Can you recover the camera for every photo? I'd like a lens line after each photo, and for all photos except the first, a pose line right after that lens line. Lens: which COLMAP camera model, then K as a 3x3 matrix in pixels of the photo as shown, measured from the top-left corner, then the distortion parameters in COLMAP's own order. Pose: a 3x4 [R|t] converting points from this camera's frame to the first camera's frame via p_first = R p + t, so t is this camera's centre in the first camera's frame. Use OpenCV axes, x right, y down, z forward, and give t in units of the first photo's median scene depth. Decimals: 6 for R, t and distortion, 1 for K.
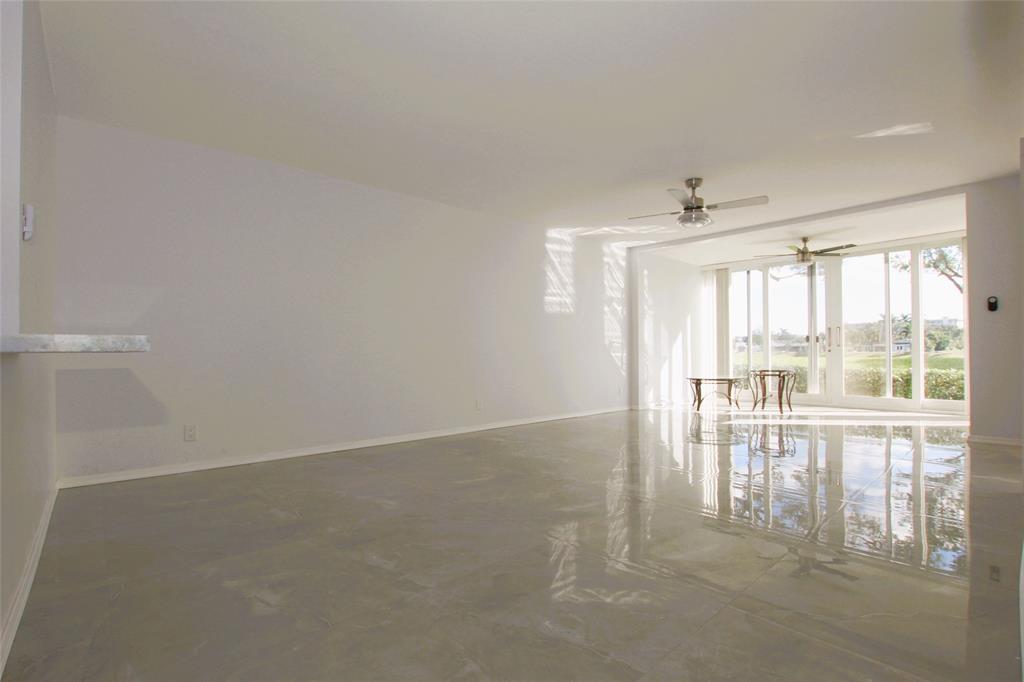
lens RADIAL K [[475.0, 0, 508.6], [0, 475.0, 349.6], [0, 0, 1]] dist [-0.024020, 0.000082]
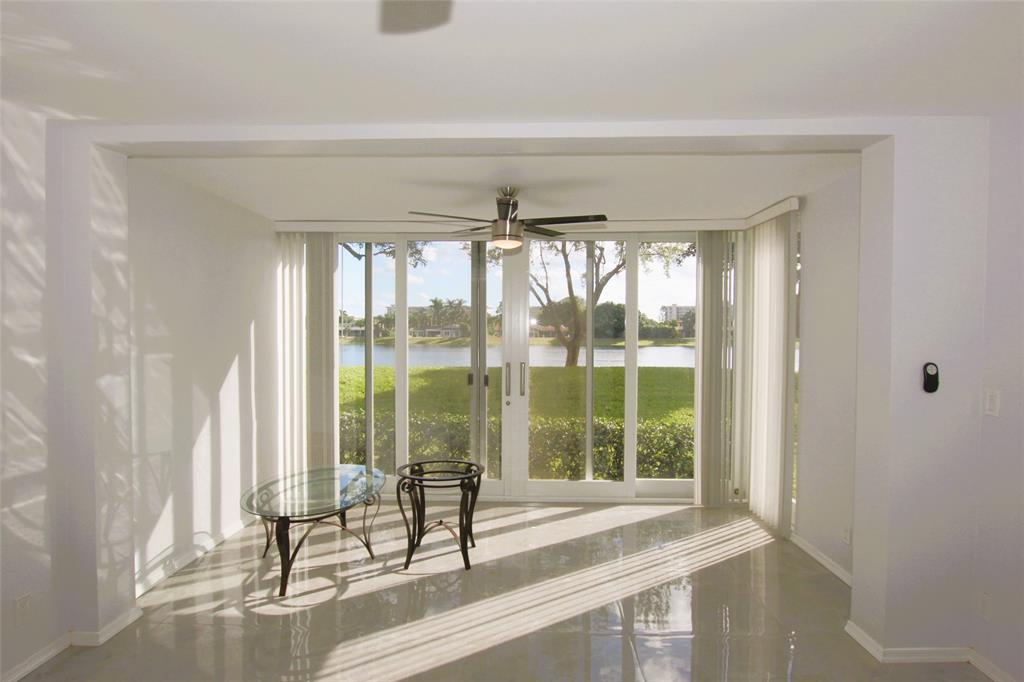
lens RADIAL K [[575.2, 0, 512.0], [0, 575.2, 341.0], [0, 0, 1]] dist [-0.045301, -0.000083]
pose [[0.682154, -0.003197, 0.731202, 0.179833], [-0.009911, 0.999858, 0.013618, -0.078605], [-0.731142, -0.016536, 0.682025, 0.513902]]
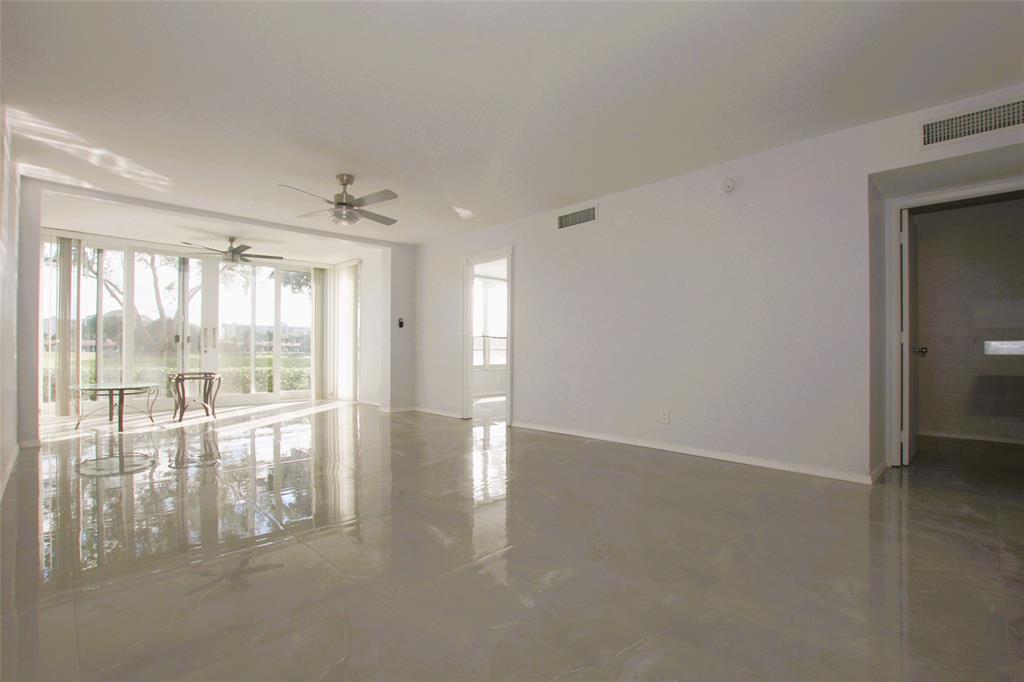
lens RADIAL K [[480.9, 0, 508.8], [0, 480.9, 350.0], [0, 0, 1]] dist [-0.030936, 0.000079]
pose [[-0.053391, 0.008384, 0.998538, -0.339937], [-0.008522, 0.999925, -0.008852, 0.002731], [-0.998537, -0.008983, -0.053316, 0.400974]]
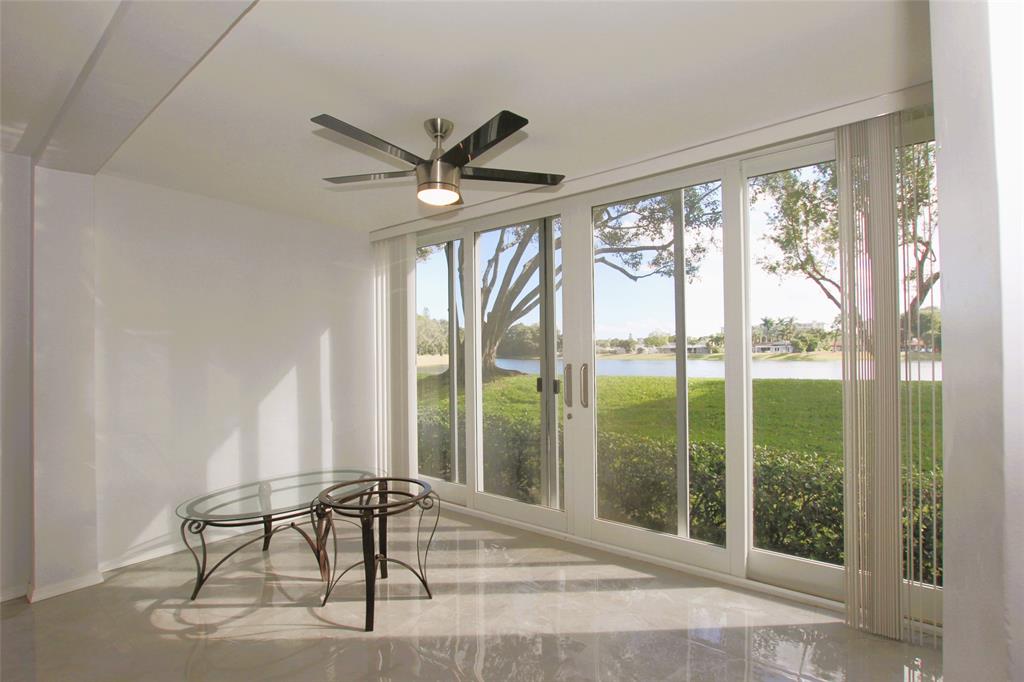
lens RADIAL K [[480.9, 0, 508.8], [0, 480.9, 350.0], [0, 0, 1]] dist [-0.030936, 0.000079]
pose [[0.983610, -0.002361, 0.180295, 0.522010], [0.002269, 0.999997, 0.000720, -0.062762], [-0.180296, -0.000299, 0.983612, 0.540824]]
